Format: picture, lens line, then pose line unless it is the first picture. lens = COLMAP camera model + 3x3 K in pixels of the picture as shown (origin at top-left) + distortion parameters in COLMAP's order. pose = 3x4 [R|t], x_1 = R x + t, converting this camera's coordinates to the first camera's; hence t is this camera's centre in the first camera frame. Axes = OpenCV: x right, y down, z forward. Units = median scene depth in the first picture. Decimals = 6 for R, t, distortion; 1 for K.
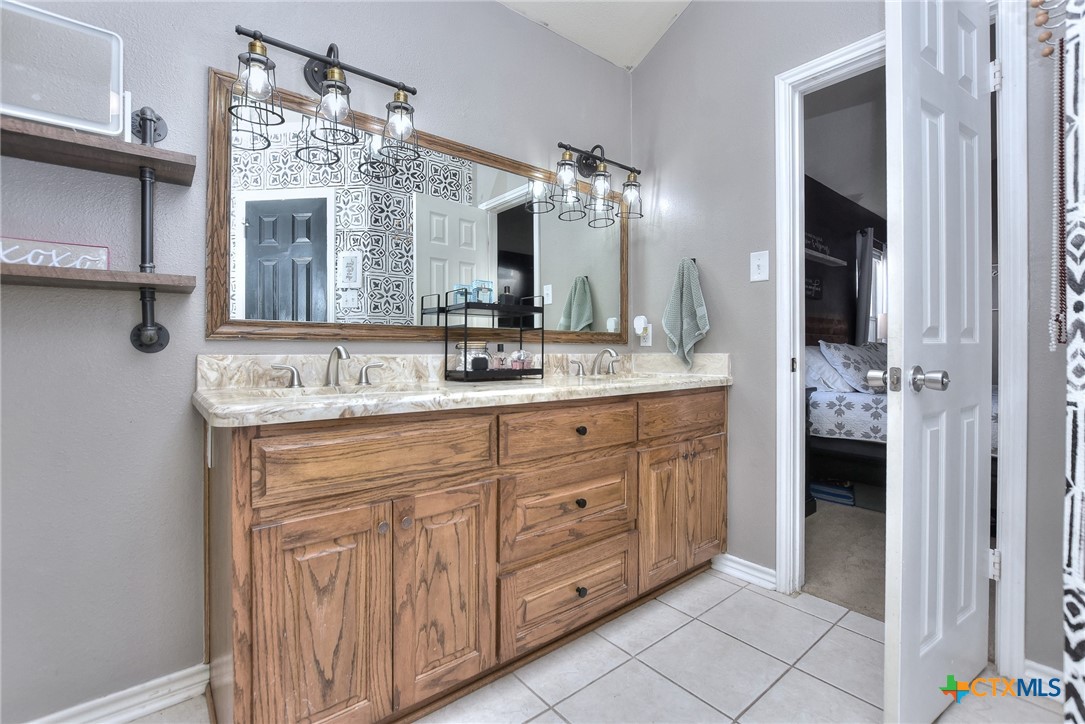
lens RADIAL K [[485.5, 0, 536.9], [0, 485.5, 347.8], [0, 0, 1]] dist [-0.008599, 0.001393]
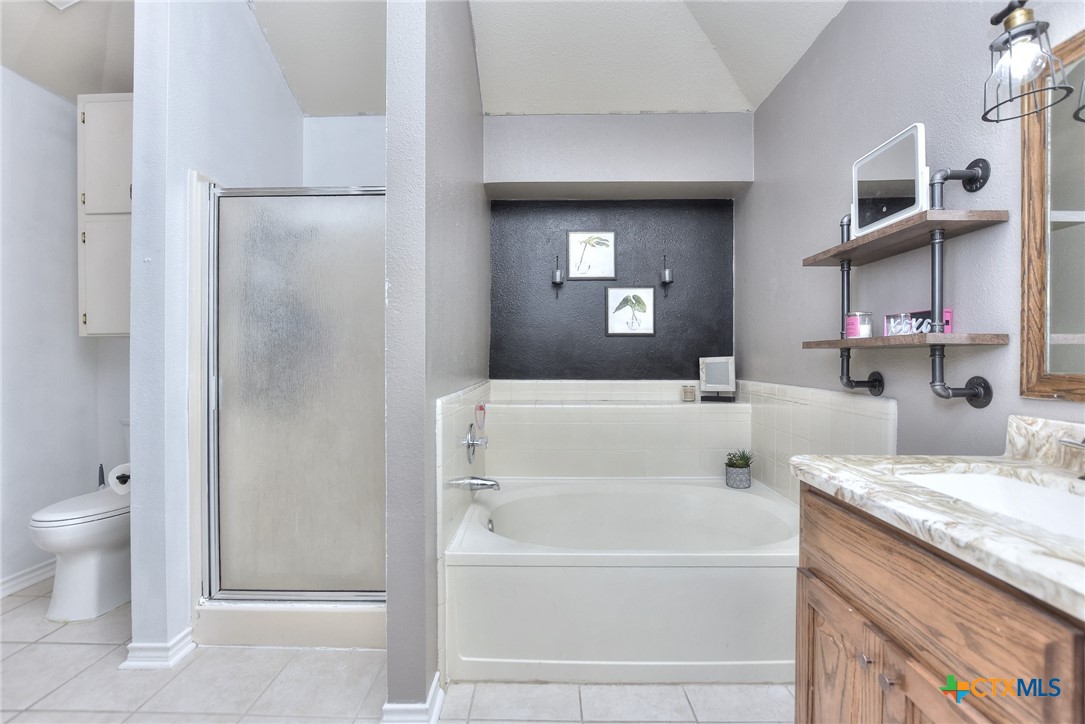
lens RADIAL K [[485.5, 0, 539.1], [0, 485.5, 372.5], [0, 0, 1]] dist [-0.008599, 0.001393]
pose [[-0.641065, 0.018018, -0.767275, 0.462933], [-0.002488, 0.999670, 0.025554, -0.076959], [0.767483, 0.018290, -0.640808, 0.875100]]
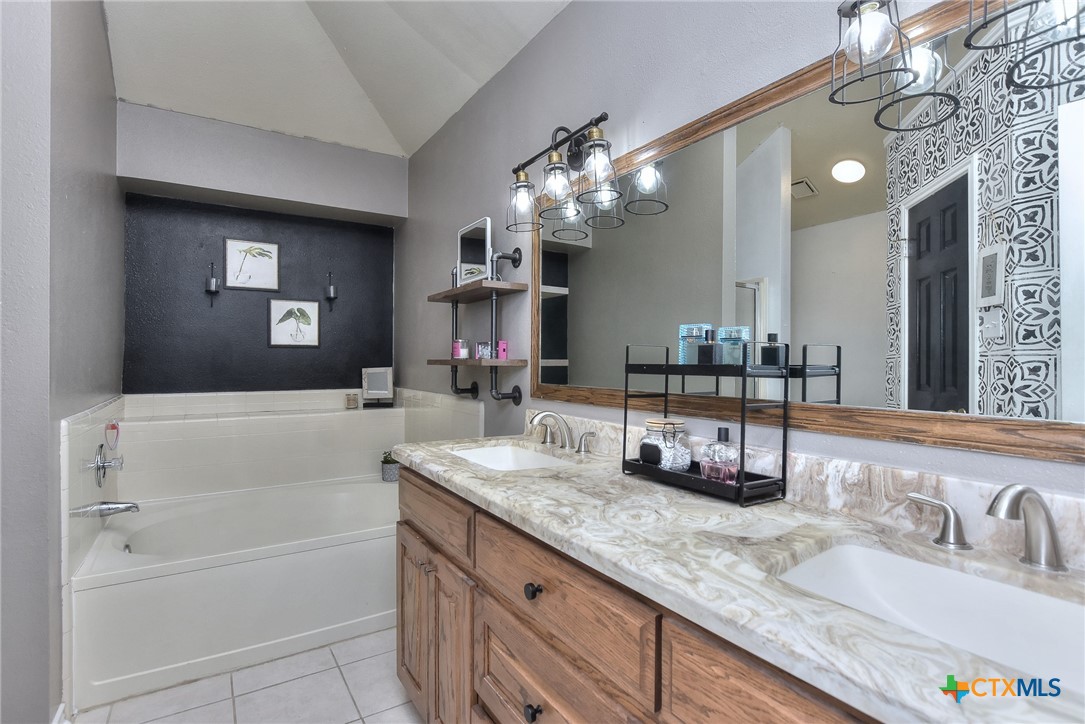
lens RADIAL K [[529.3, 0, 537.8], [0, 529.3, 360.3], [0, 0, 1]] dist [-0.016356, 0.003679]
pose [[-0.116449, -0.003956, -0.993189, 0.793435], [-0.001735, 0.999991, -0.003780, -0.117570], [0.993195, 0.001283, -0.116455, 1.170642]]
